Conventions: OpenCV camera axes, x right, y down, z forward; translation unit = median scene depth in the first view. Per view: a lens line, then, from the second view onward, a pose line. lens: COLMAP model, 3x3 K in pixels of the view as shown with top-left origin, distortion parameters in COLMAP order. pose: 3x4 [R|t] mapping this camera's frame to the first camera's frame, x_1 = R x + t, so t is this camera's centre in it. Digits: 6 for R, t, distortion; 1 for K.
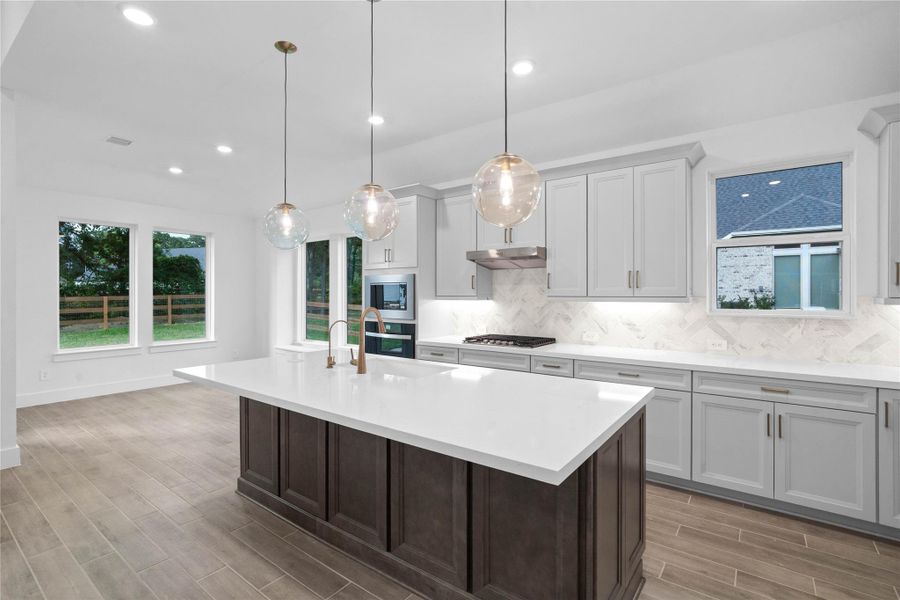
lens RADIAL K [[425.1, 0, 447.8], [0, 425.1, 293.5], [0, 0, 1]] dist [-0.010797, 0.005452]
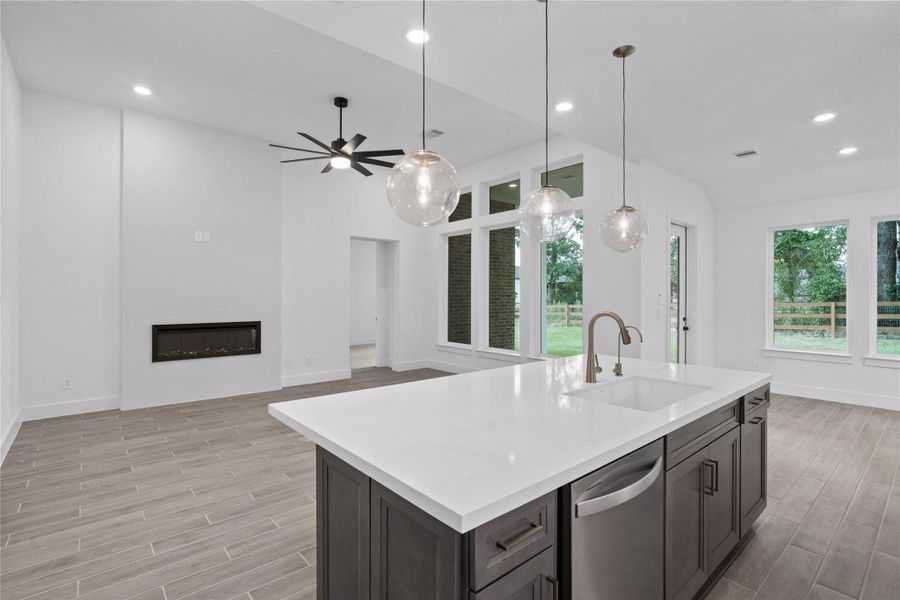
lens RADIAL K [[425.1, 0, 453.0], [0, 425.1, 296.6], [0, 0, 1]] dist [-0.010797, 0.005452]
pose [[-0.212886, 0.002451, -0.977074, 0.499241], [-0.001763, 0.999994, 0.002893, -0.000703], [0.977076, 0.002338, -0.212880, 0.599780]]
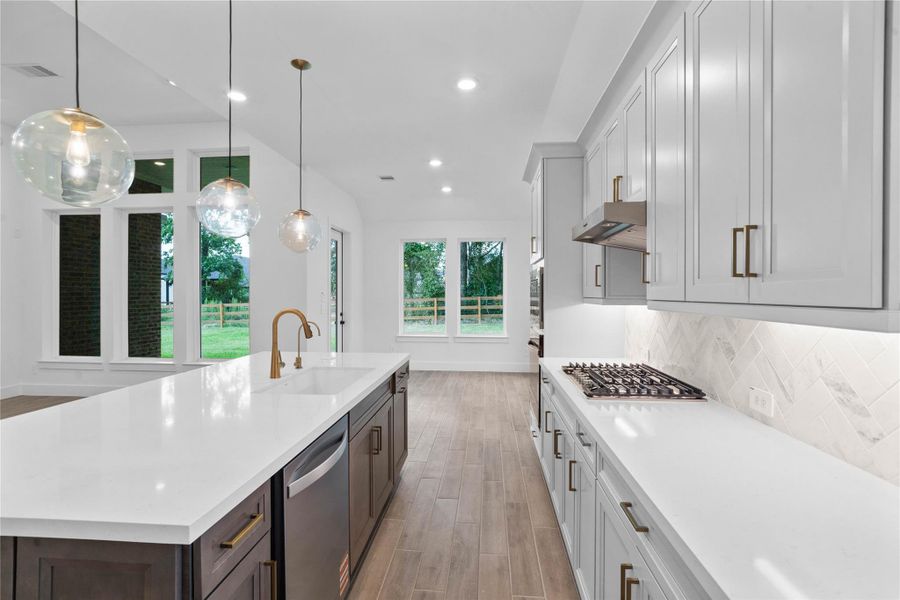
lens RADIAL K [[425.1, 0, 452.7], [0, 425.1, 296.4], [0, 0, 1]] dist [-0.010797, 0.005452]
pose [[0.533351, 0.005777, -0.845874, 0.531329], [0.000045, 0.999976, 0.006858, -0.000801], [0.845894, -0.003695, 0.533338, 0.551894]]
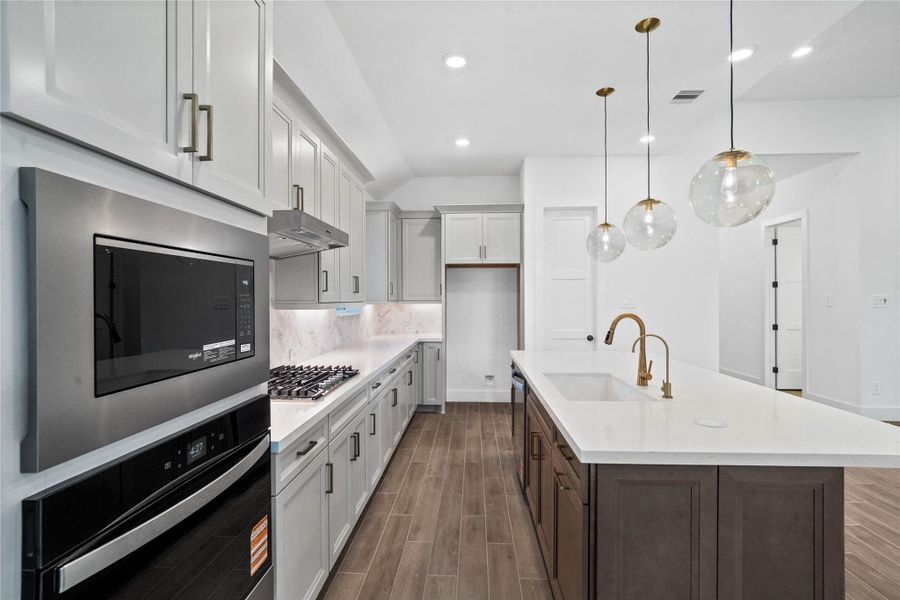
lens RADIAL K [[425.1, 0, 449.0], [0, 425.1, 299.3], [0, 0, 1]] dist [-0.010797, 0.005452]
pose [[-0.553872, -0.001421, 0.832601, -0.482207], [-0.000143, 0.999999, 0.001612, -0.000450], [-0.832602, 0.000774, -0.553871, 1.225439]]
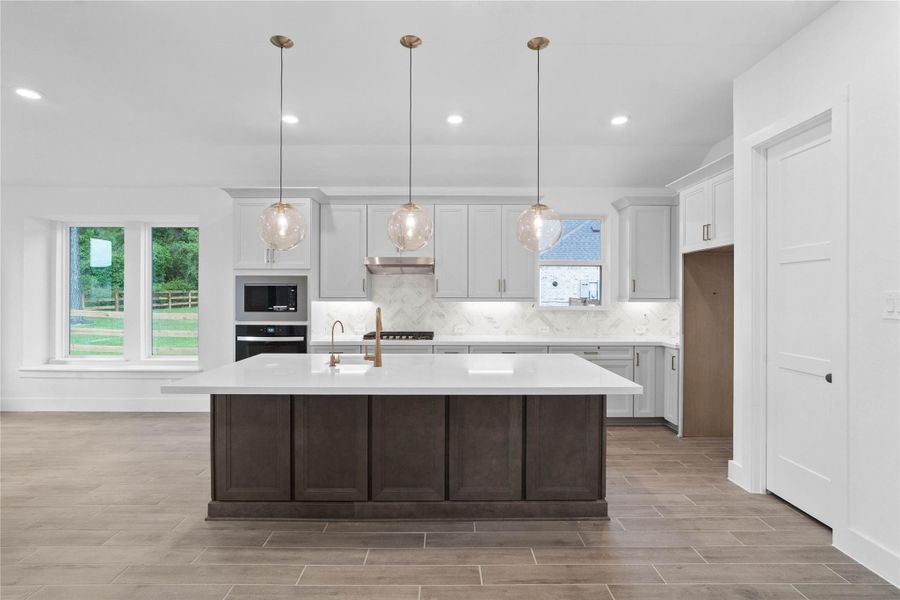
lens RADIAL K [[425.1, 0, 447.9], [0, 425.1, 295.3], [0, 0, 1]] dist [-0.010797, 0.005452]
pose [[0.795172, 0.002167, 0.606381, -0.488190], [-0.002301, 0.999997, -0.000556, 0.000223], [-0.606380, -0.000954, 0.795174, -0.003305]]
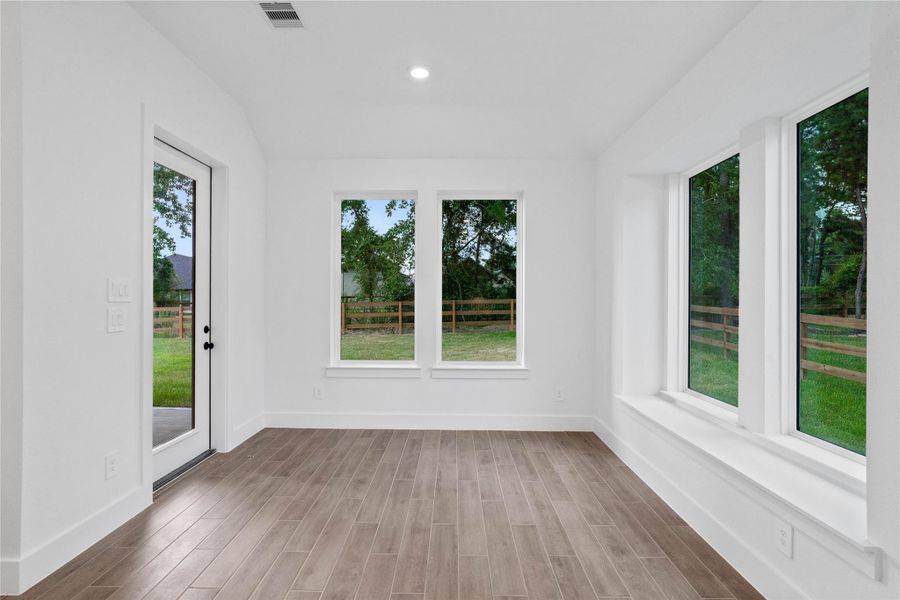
lens RADIAL K [[425.1, 0, 446.5], [0, 425.1, 296.7], [0, 0, 1]] dist [-0.010797, 0.005452]
pose [[0.588189, -0.001806, -0.808722, -0.224824], [-0.002847, 0.999987, -0.004304, 0.020812], [0.808719, 0.004834, 0.588176, 0.998085]]
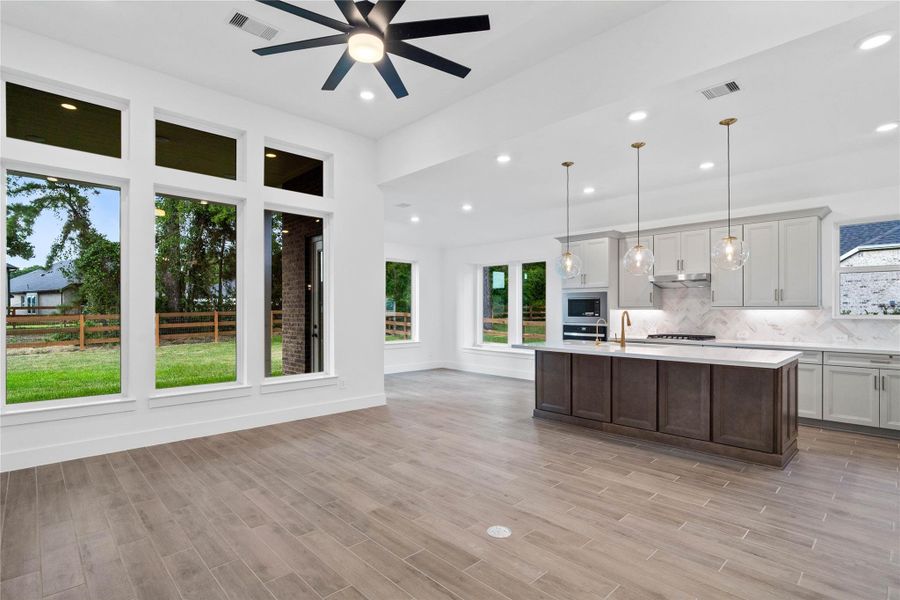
lens RADIAL K [[446.5, 0, 451.7], [0, 446.5, 307.3], [0, 0, 1]] dist [-0.013599, 0.005445]
pose [[0.987820, 0.000525, -0.155599, -0.417798], [-0.001510, 0.999980, -0.006214, 0.020638], [0.155593, 0.006373, 0.987801, -0.666158]]
